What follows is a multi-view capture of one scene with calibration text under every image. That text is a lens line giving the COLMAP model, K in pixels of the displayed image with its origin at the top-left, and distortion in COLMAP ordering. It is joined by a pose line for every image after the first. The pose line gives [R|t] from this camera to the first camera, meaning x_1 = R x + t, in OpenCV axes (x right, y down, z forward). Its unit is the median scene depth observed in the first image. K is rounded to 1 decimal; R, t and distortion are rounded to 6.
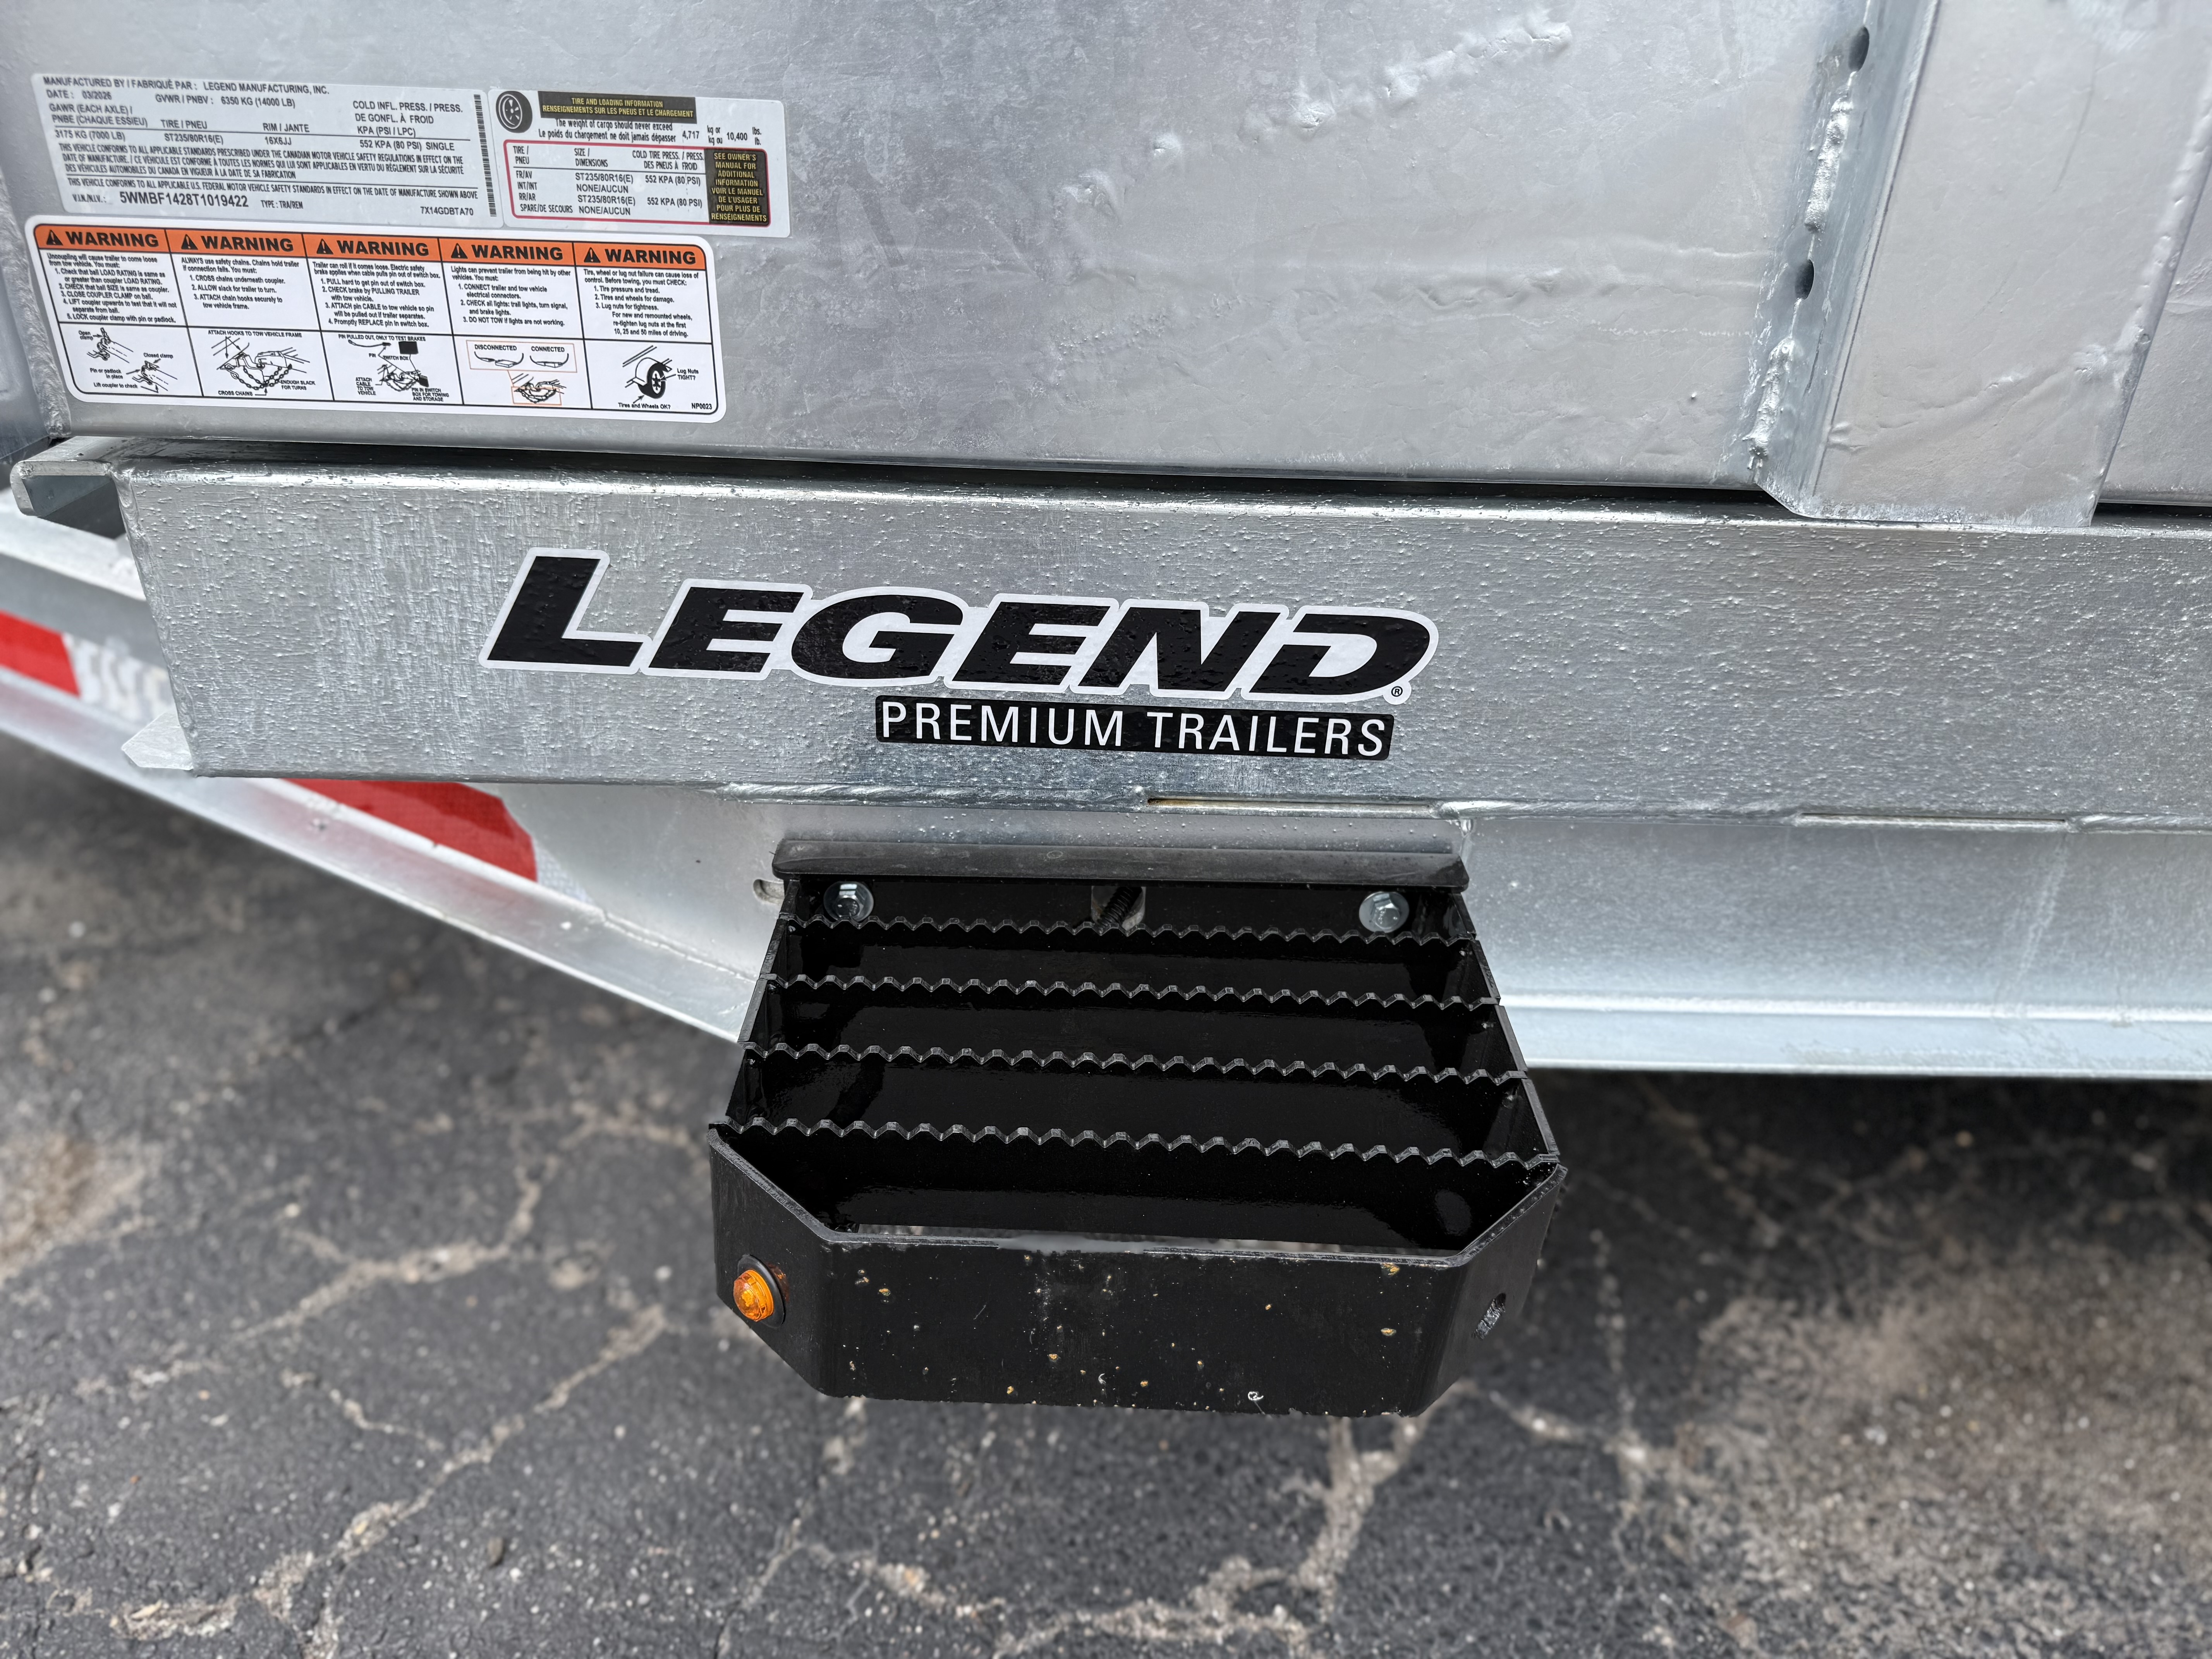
lens RADIAL K [[1562.1, 0, 987.2], [0, 1562.1, 825.1], [0, 0, 1]] dist [0.006811, -0.002221]
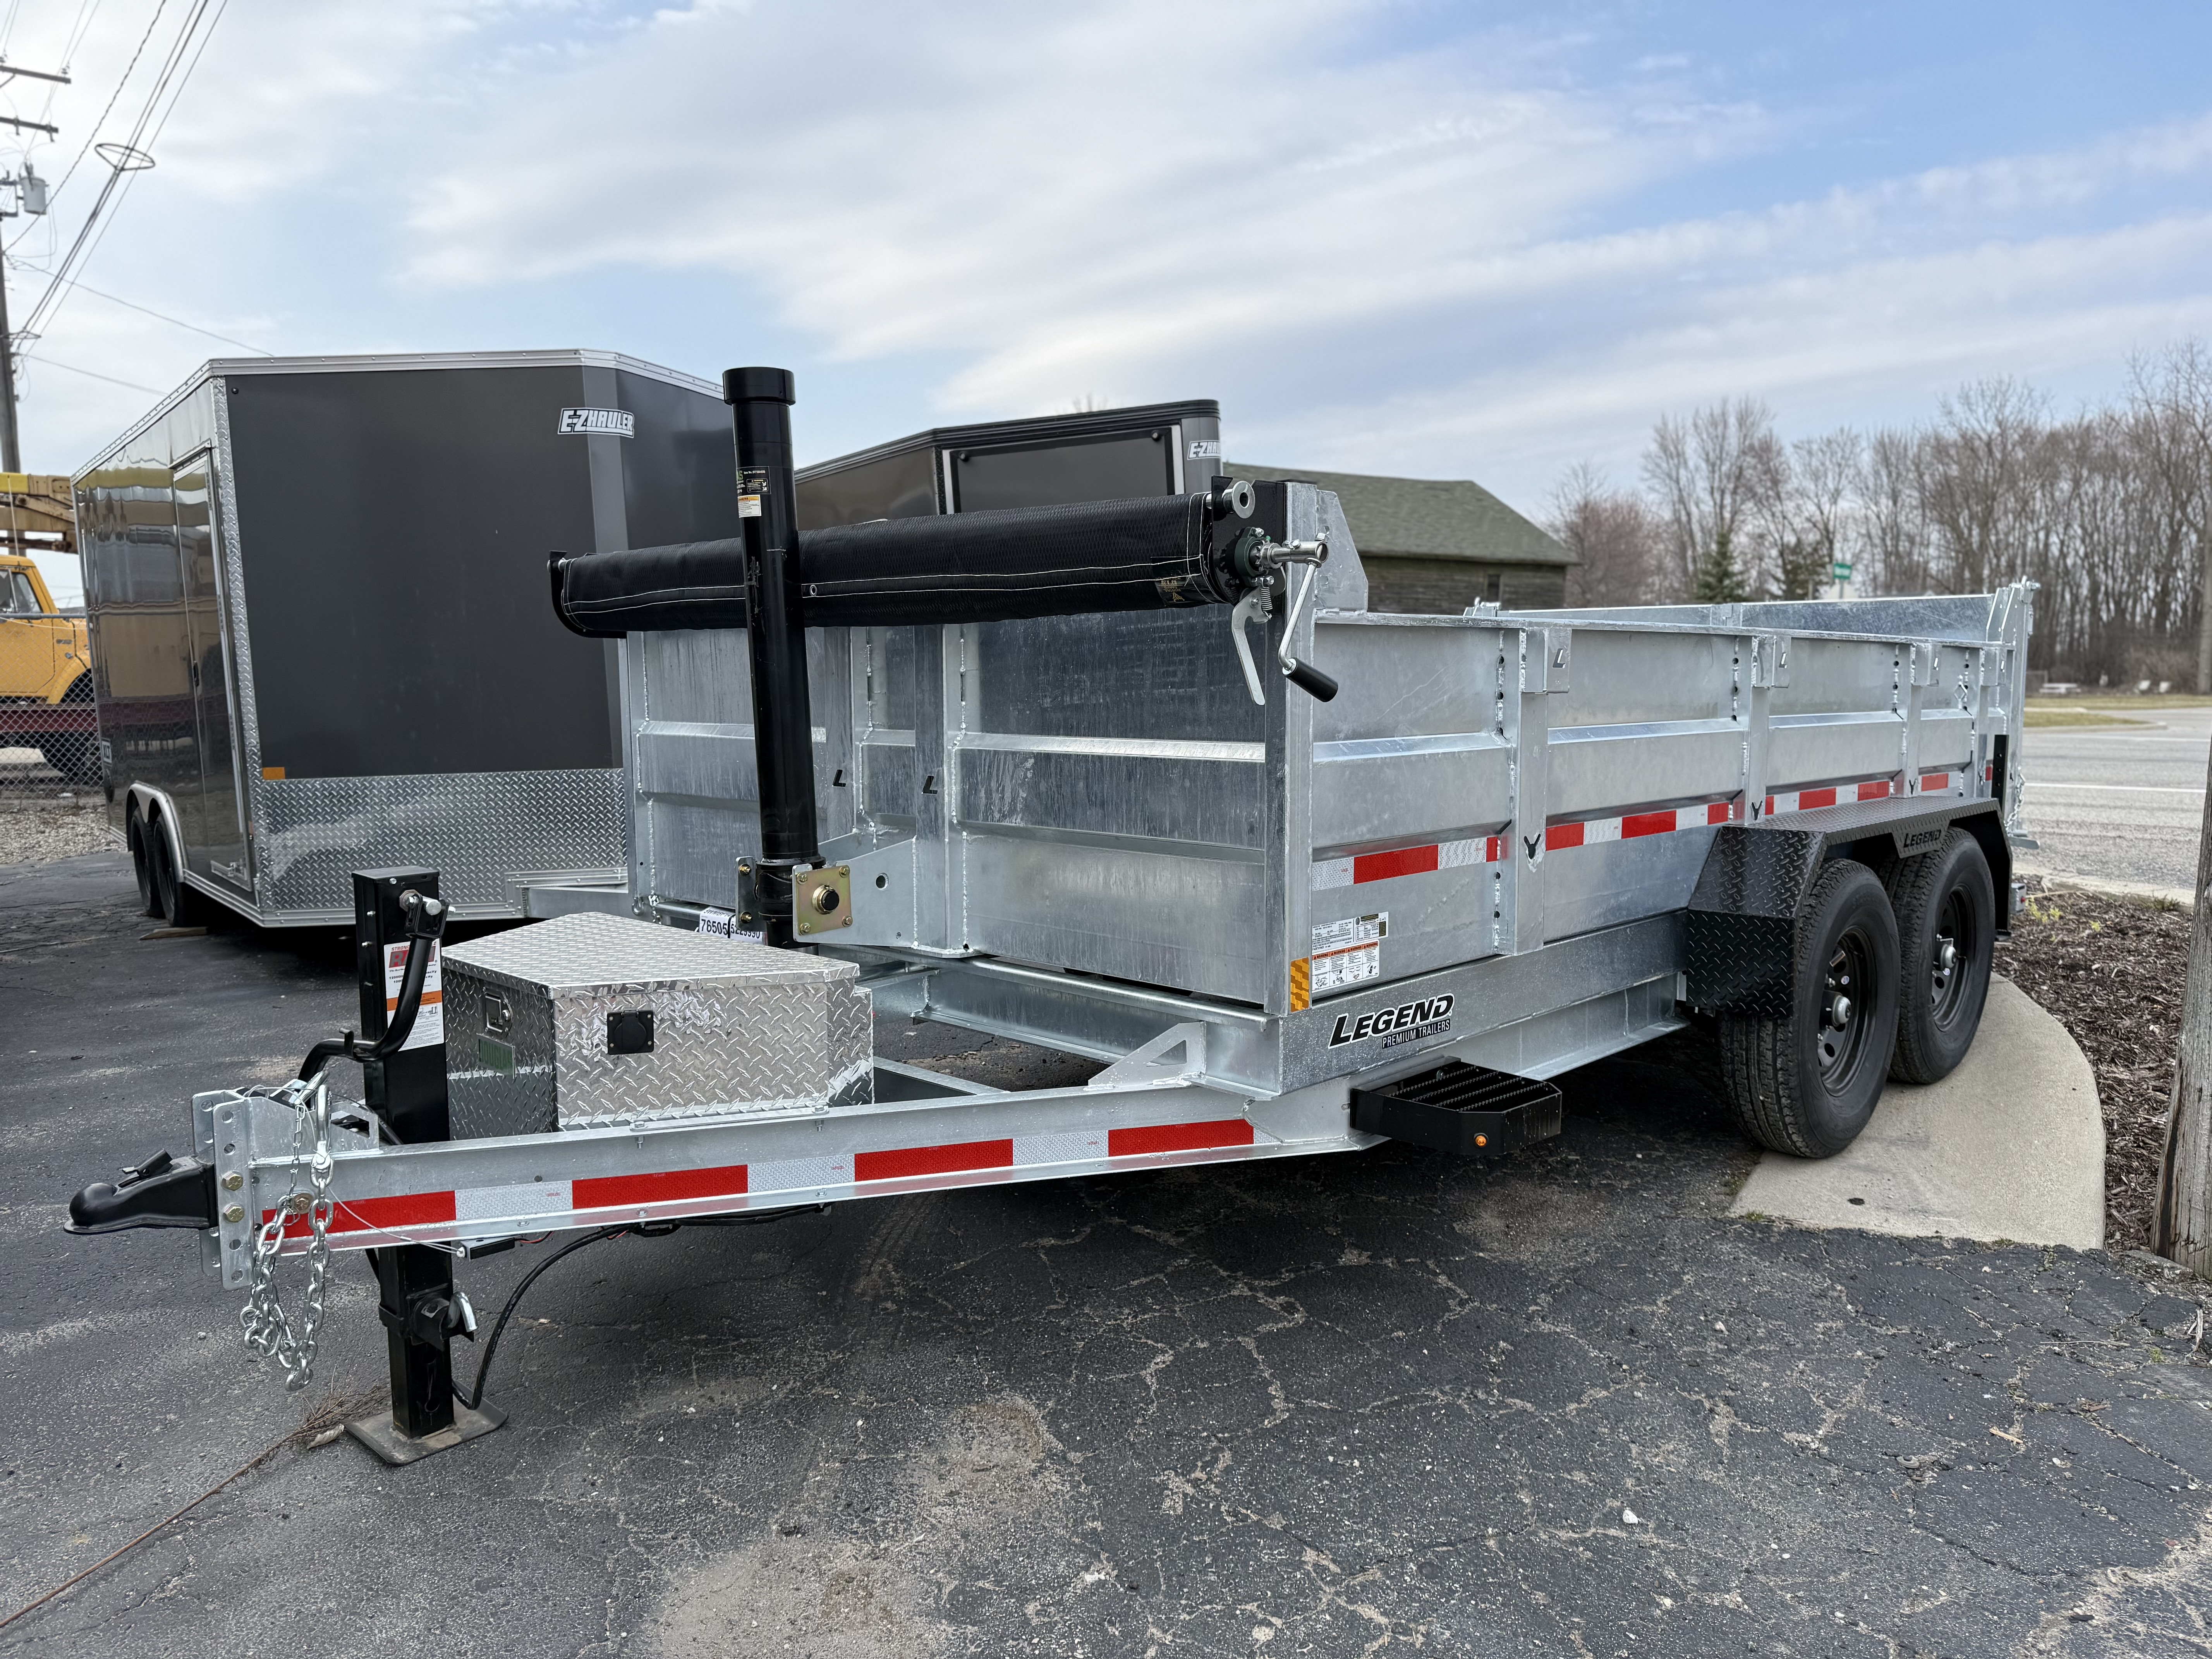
lens RADIAL K [[1585.1, 0, 1101.1], [0, 1585.1, 835.7], [0, 0, 1]] dist [0.008306, 0.003055]
pose [[0.696982, -0.110699, 0.708493, -3.607904], [0.371120, 0.901088, -0.224299, 0.106458], [-0.613585, 0.419268, 0.669124, -1.635097]]
